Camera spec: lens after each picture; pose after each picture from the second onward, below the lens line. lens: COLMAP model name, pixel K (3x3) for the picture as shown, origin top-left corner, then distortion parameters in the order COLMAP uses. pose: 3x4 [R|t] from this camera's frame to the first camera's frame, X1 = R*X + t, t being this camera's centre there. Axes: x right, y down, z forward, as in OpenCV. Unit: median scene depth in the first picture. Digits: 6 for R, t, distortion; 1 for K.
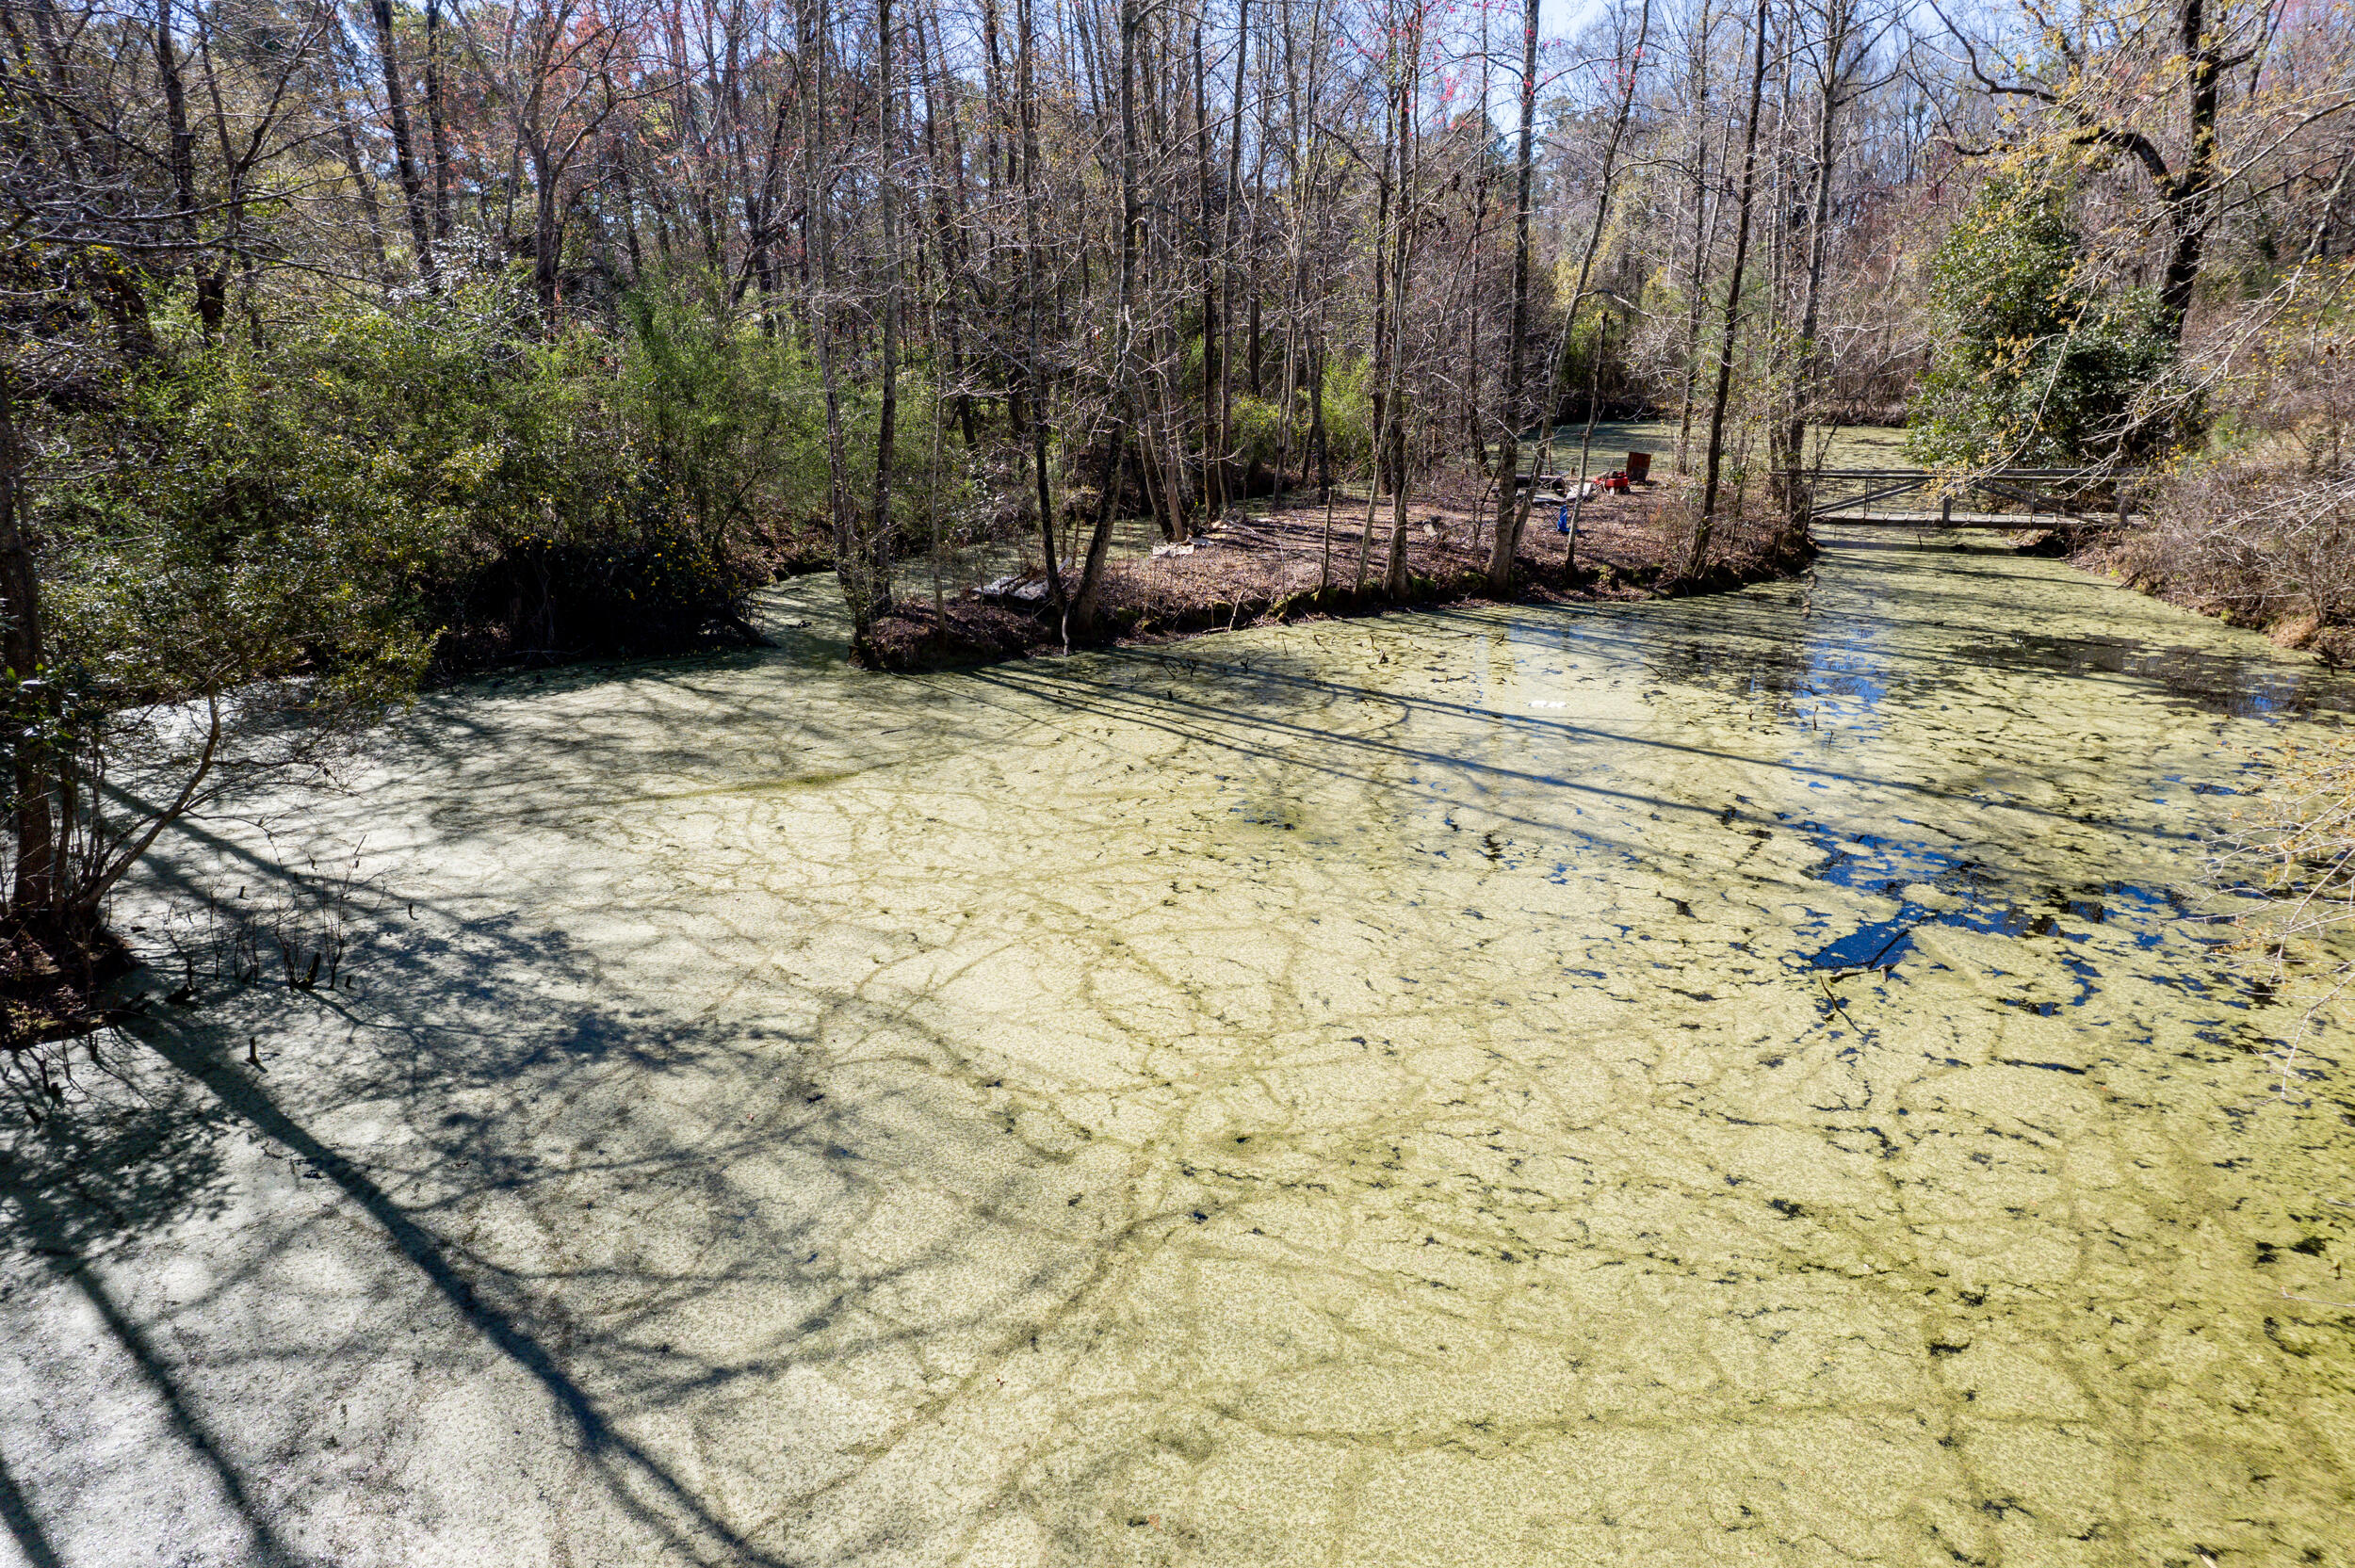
lens RADIAL K [[1586.7, 0, 1177.5], [0, 1586.7, 784.0], [0, 0, 1]] dist [-0.001116, 0.001370]
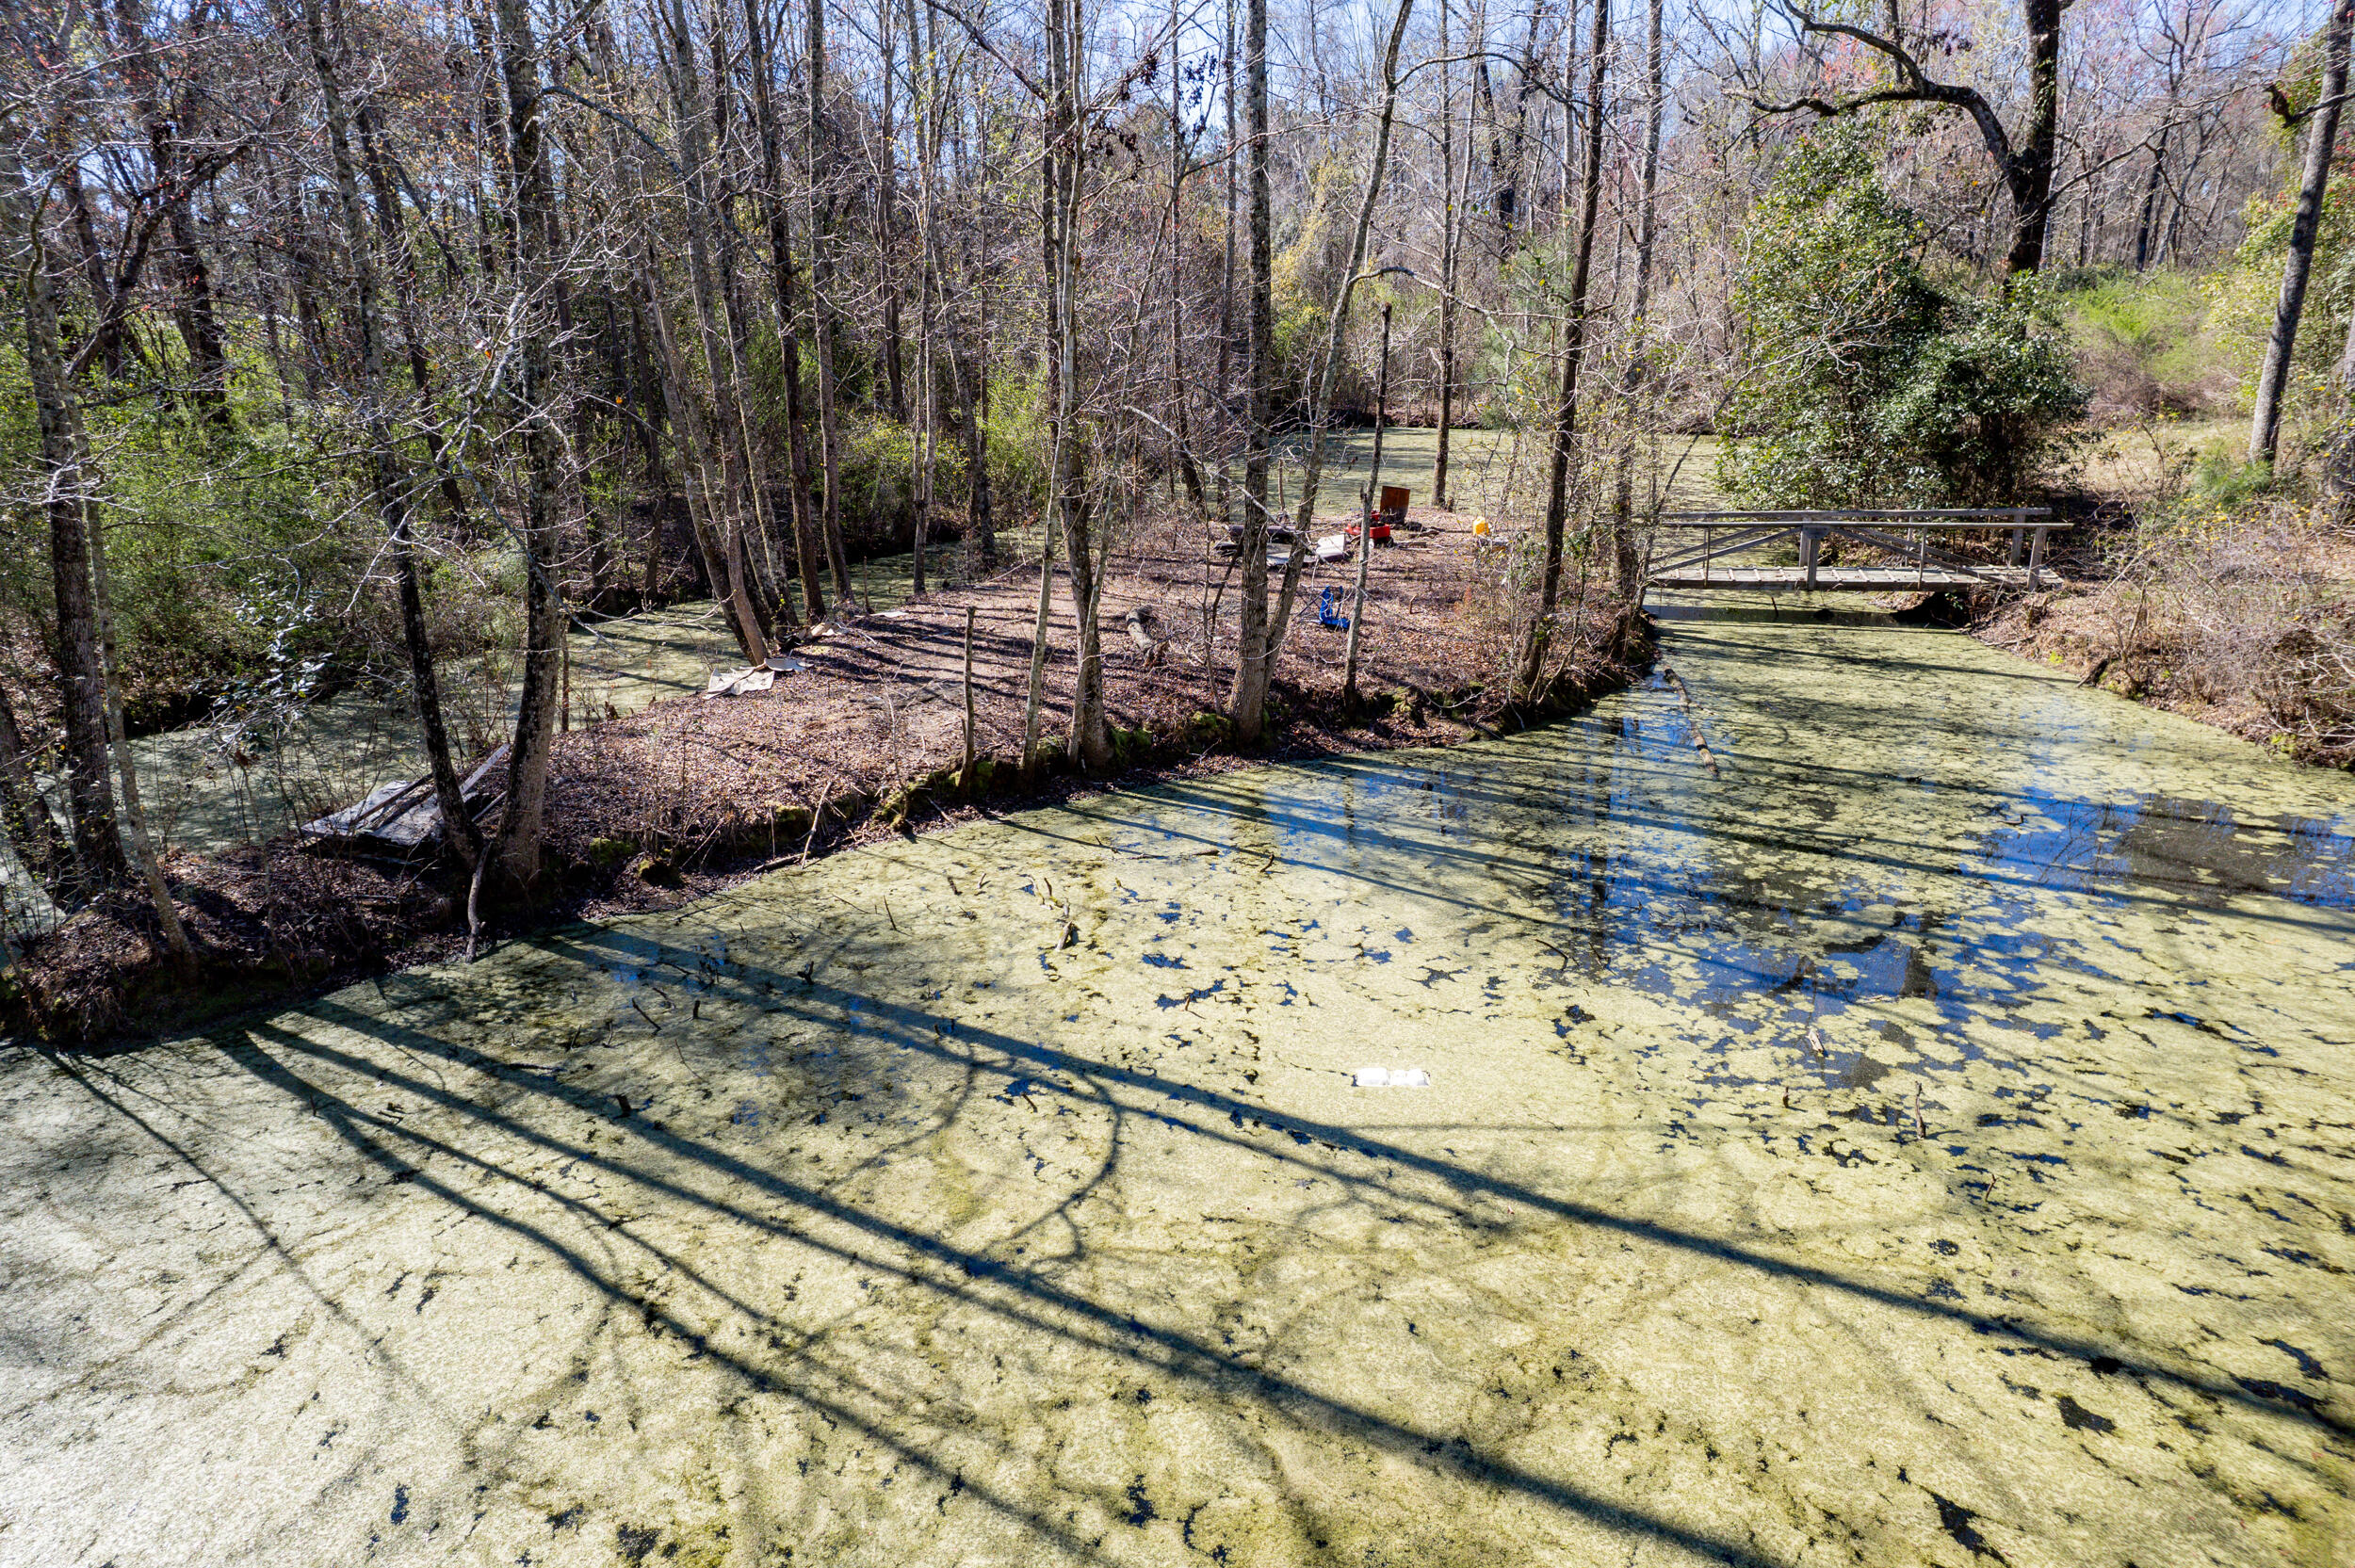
lens RADIAL K [[1586.7, 0, 1177.5], [0, 1586.7, 784.0], [0, 0, 1]] dist [-0.001116, 0.001370]
pose [[0.982980, -0.055551, 0.175110, 0.062313], [0.055308, 0.998450, 0.006271, -0.112697], [-0.175187, 0.003520, 0.984529, 0.383000]]
